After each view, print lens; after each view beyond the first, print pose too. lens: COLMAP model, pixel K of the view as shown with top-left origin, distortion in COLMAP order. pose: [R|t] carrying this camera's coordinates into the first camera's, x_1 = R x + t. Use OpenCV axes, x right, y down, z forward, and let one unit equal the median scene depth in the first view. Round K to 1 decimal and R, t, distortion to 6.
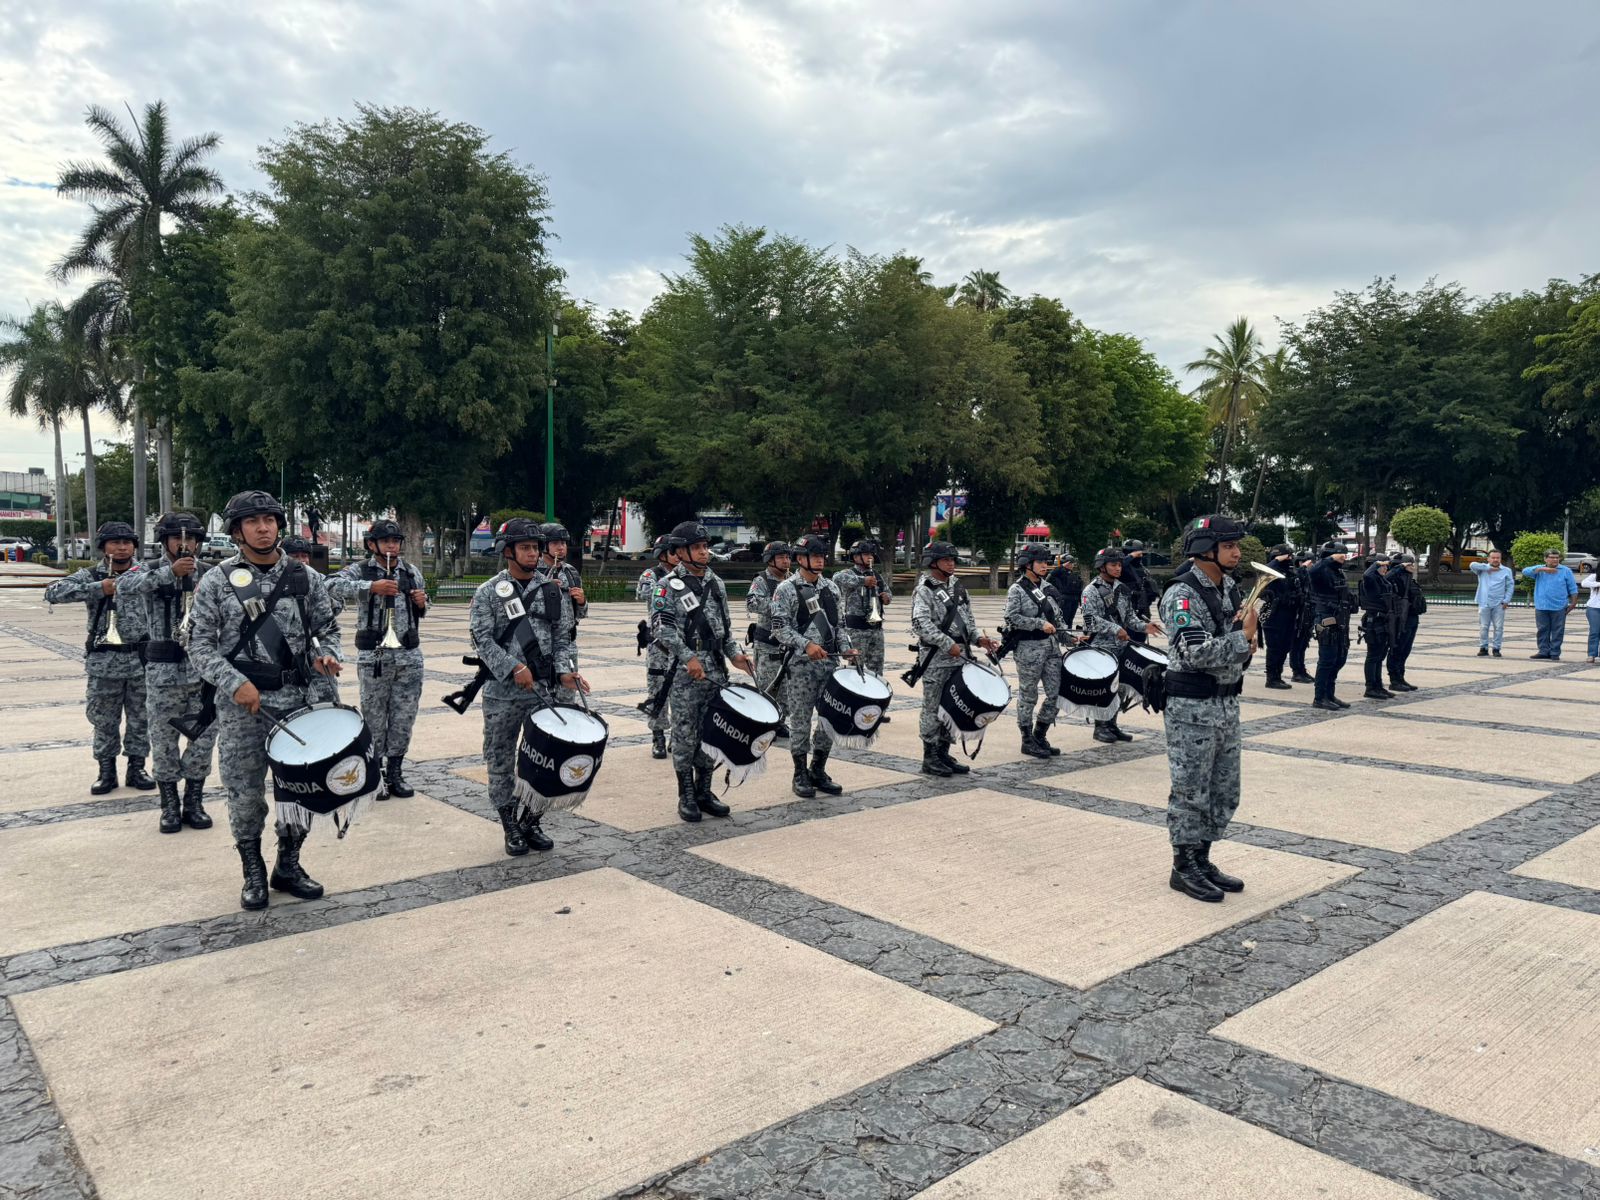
lens RADIAL K [[1085.1, 0, 793.8], [0, 1085.1, 621.7], [0, 0, 1]] dist [0.086503, -0.100546]
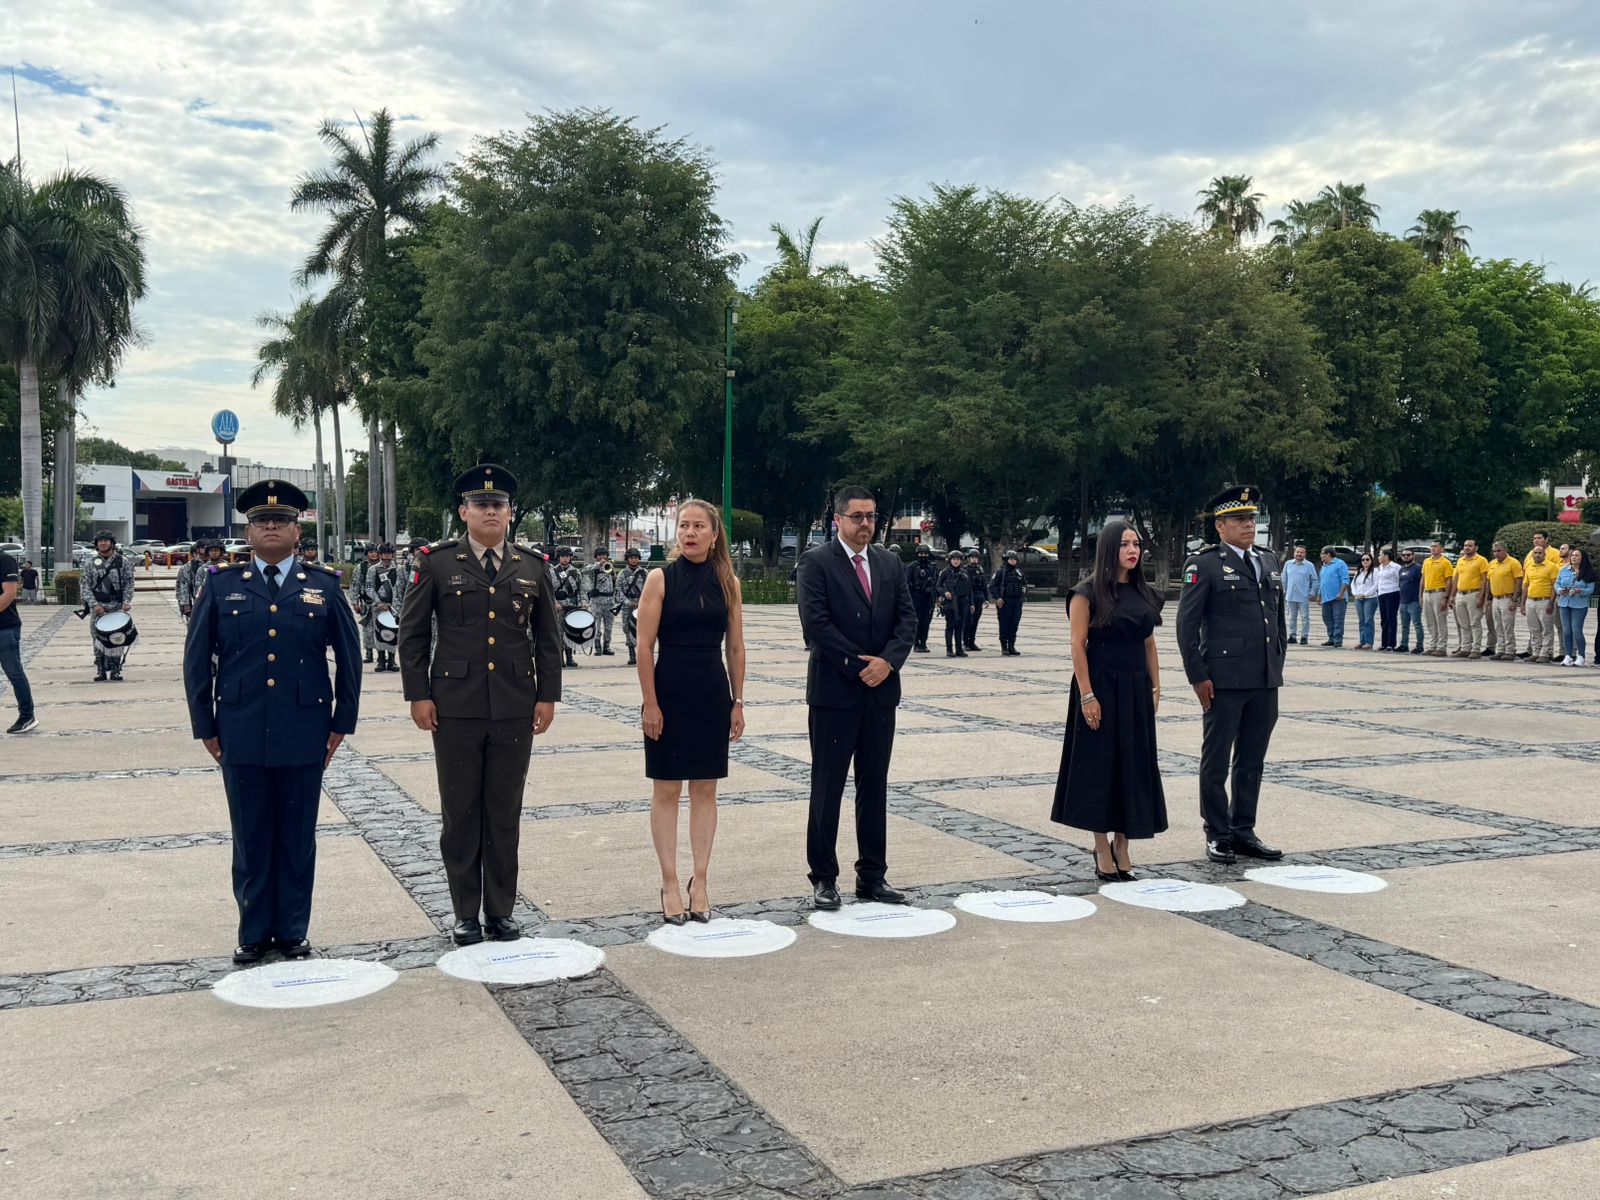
lens RADIAL K [[1489.1, 0, 800.0], [0, 1489.1, 600.0], [0, 0, 1]] dist [0.165413, -0.335374]
pose [[0.953165, 0.002659, -0.302439, 0.207429], [-0.012333, 0.999471, -0.030082, 0.013117], [0.302199, 0.032403, 0.952694, -0.186865]]
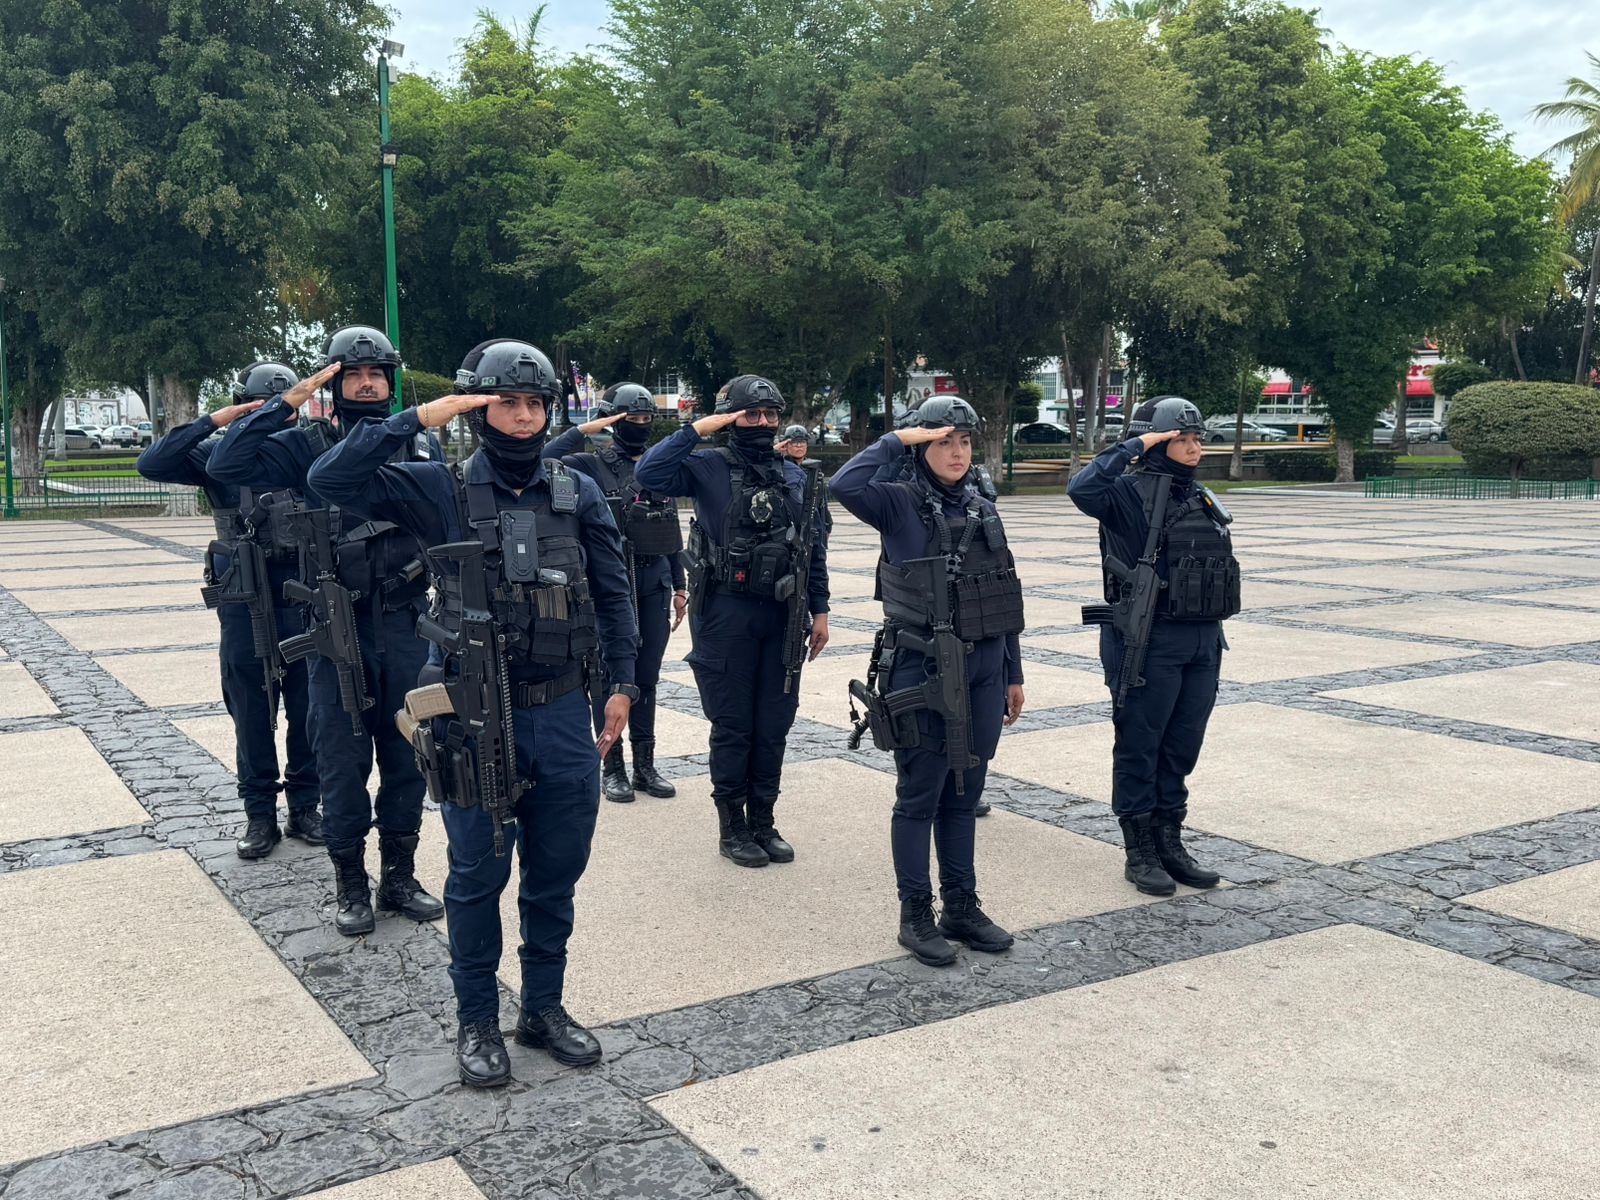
lens RADIAL K [[1489.1, 0, 800.0], [0, 1489.1, 600.0], [0, 0, 1]] dist [0.165413, -0.335374]
pose [[0.989493, 0.000277, -0.144580, 0.123990], [0.006706, 0.998834, 0.047810, -0.007559], [0.144425, -0.048277, 0.988337, 0.154414]]
